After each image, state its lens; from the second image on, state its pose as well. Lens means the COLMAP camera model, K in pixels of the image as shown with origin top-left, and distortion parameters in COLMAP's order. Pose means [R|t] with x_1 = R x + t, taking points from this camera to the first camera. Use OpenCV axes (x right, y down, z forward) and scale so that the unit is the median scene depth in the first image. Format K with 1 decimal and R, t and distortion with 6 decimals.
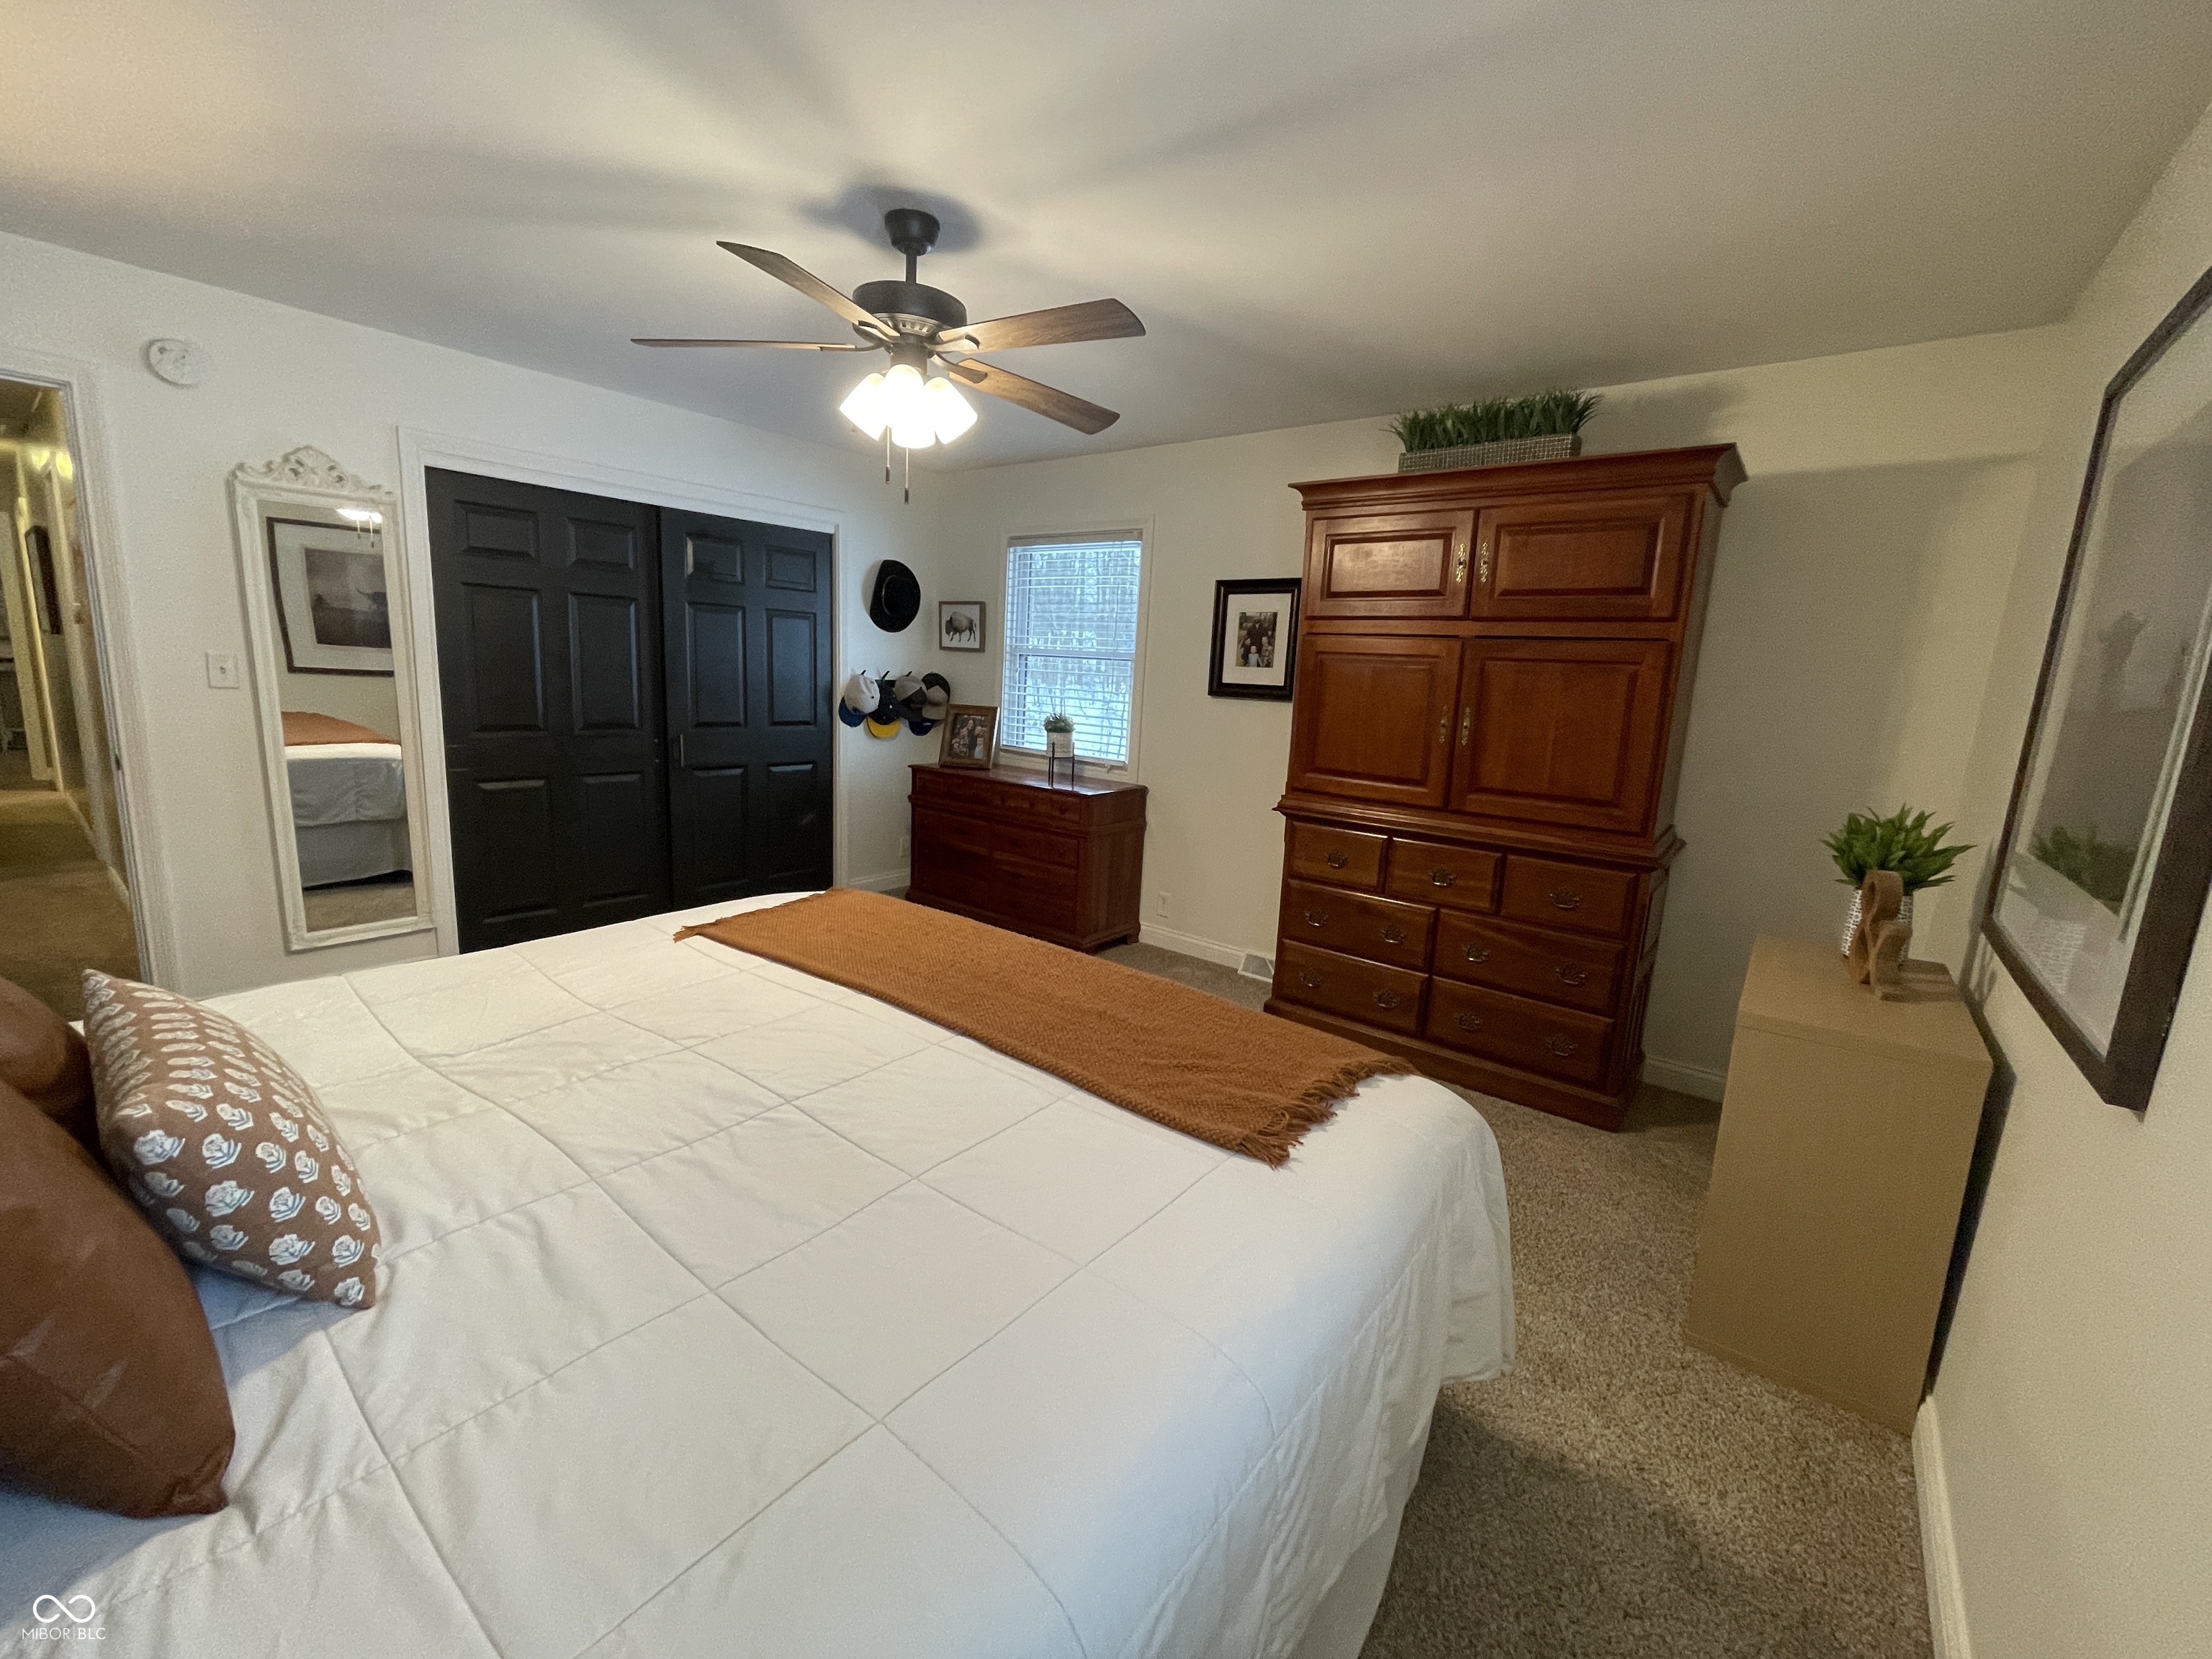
lens RADIAL K [[898.5, 0, 1101.2], [0, 898.5, 829.9], [0, 0, 1]] dist [0.000940, -0.000091]
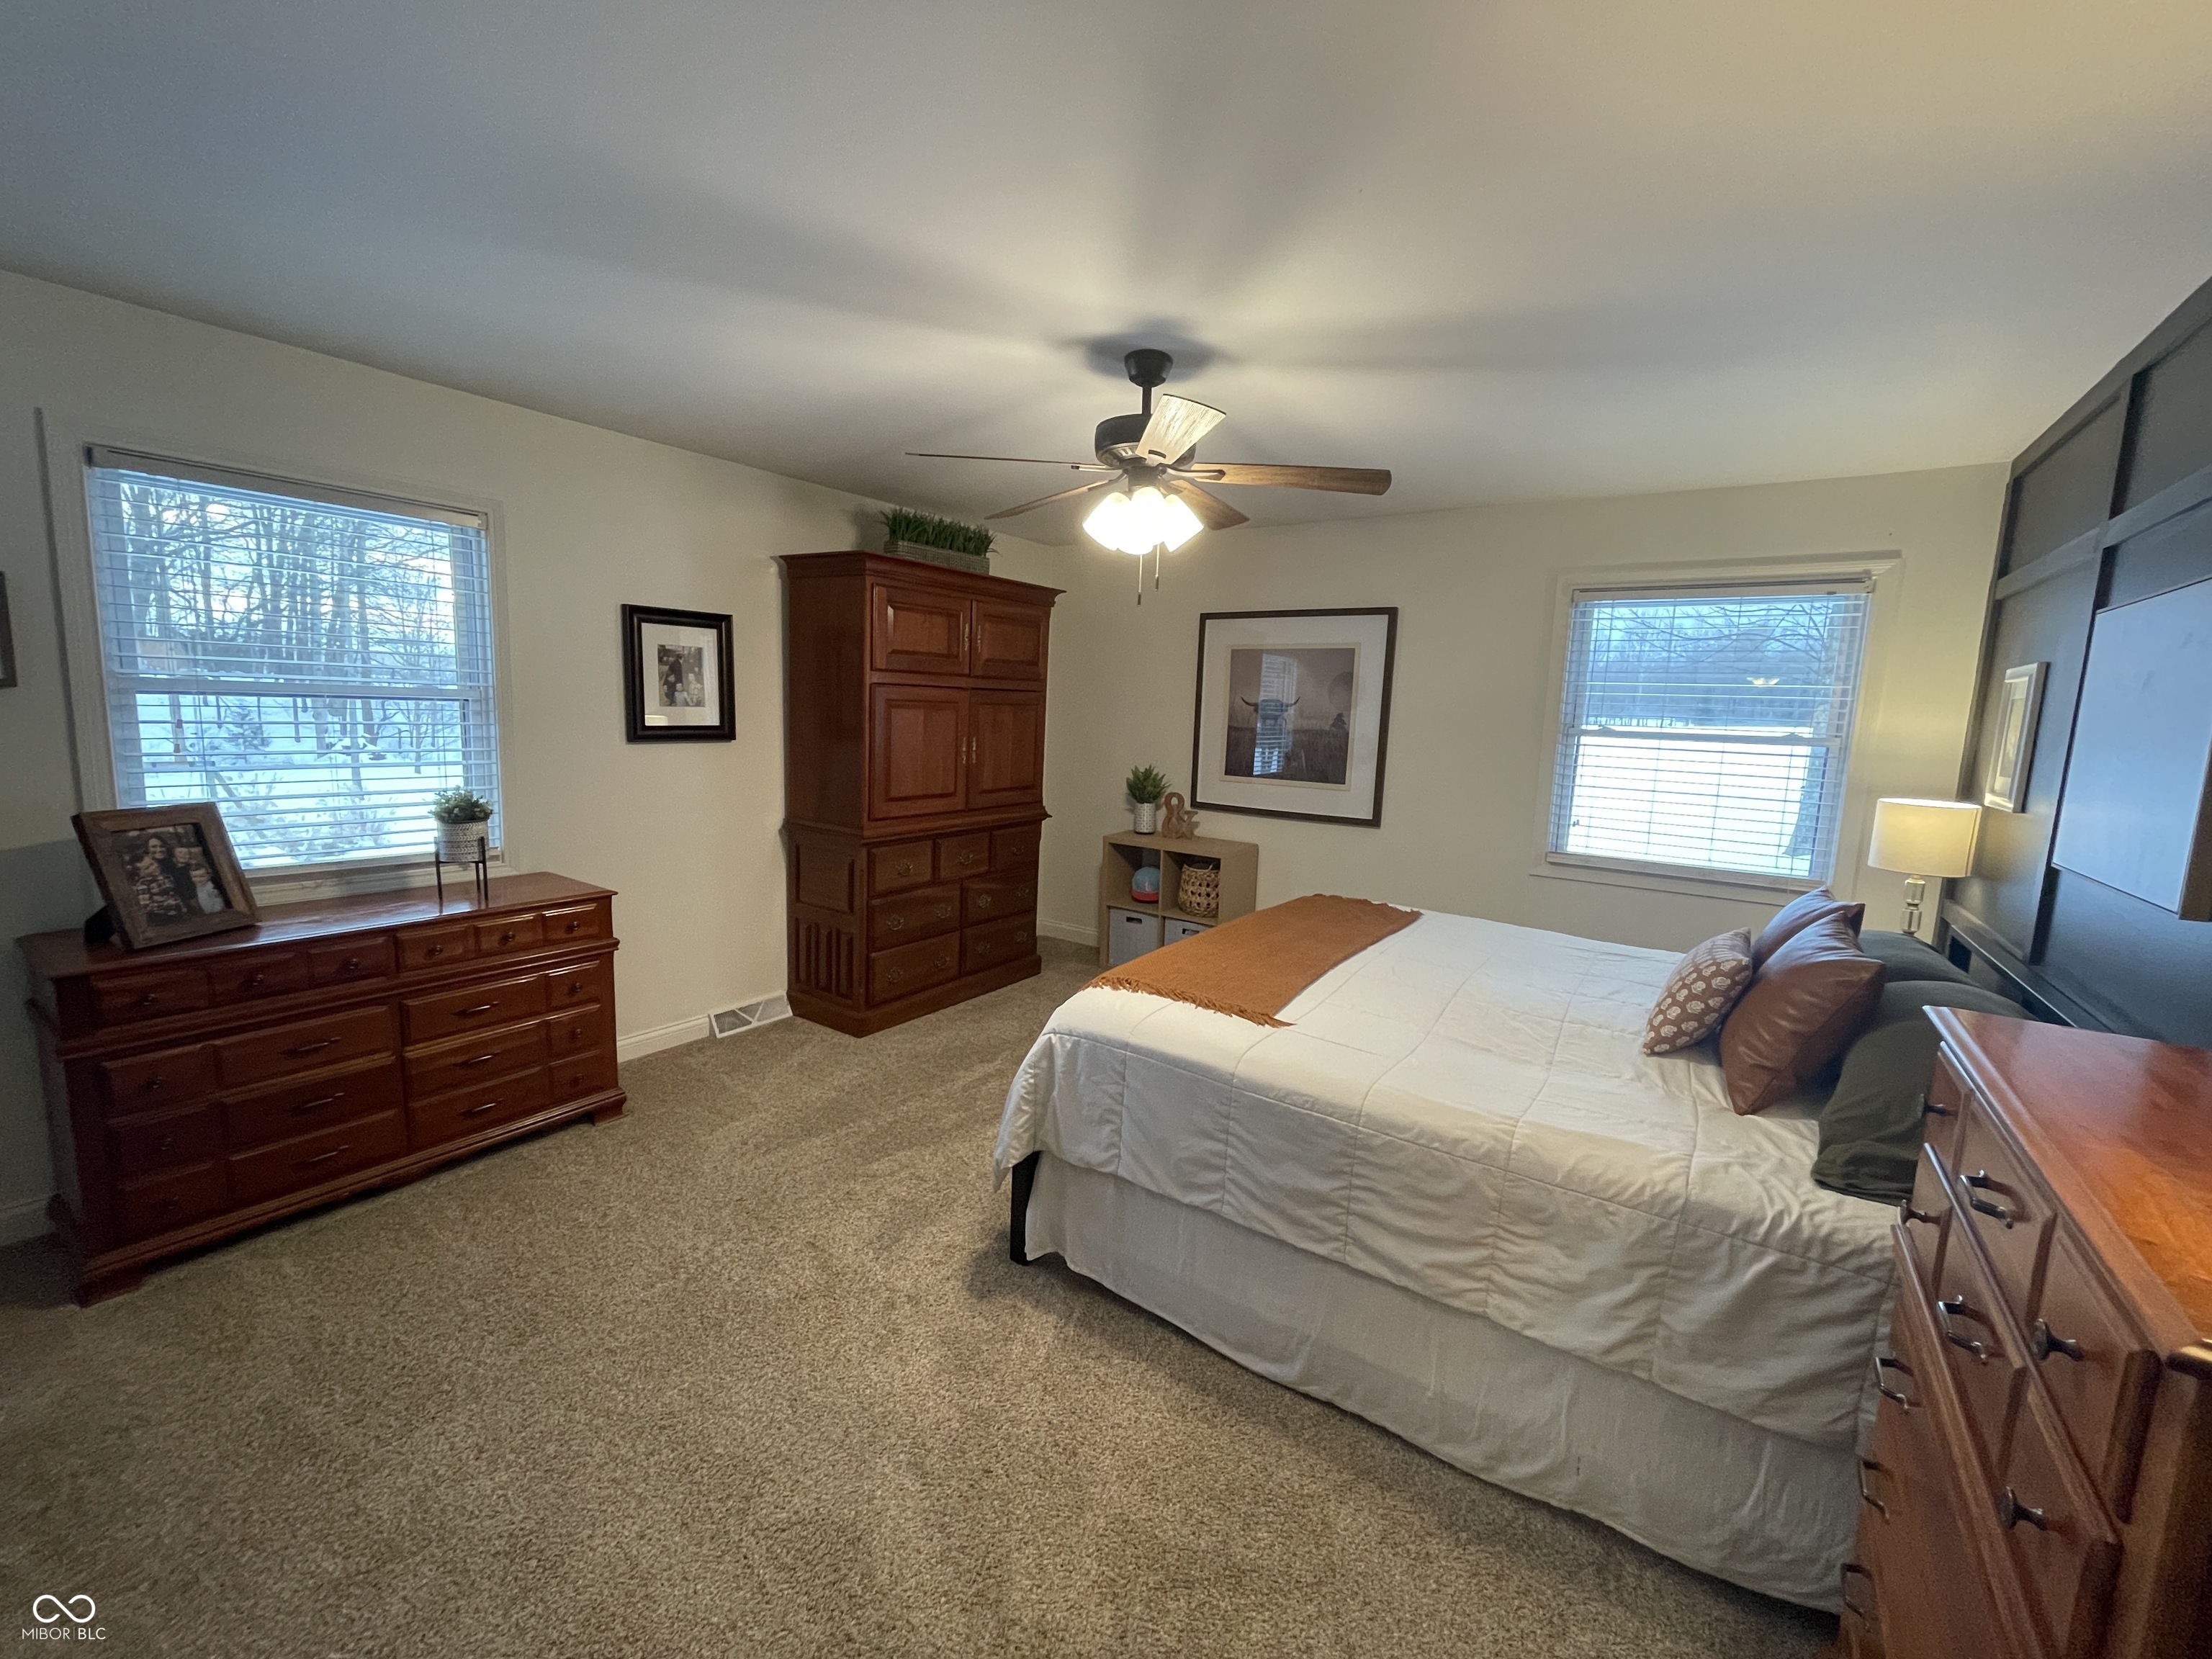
lens RADIAL K [[898.5, 0, 1101.2], [0, 898.5, 829.9], [0, 0, 1]] dist [0.000940, -0.000091]
pose [[-0.052575, -0.191180, 0.980146, -0.766384], [0.140273, 0.970358, 0.196795, -0.181977], [-0.988716, 0.147834, -0.024199, 0.632717]]
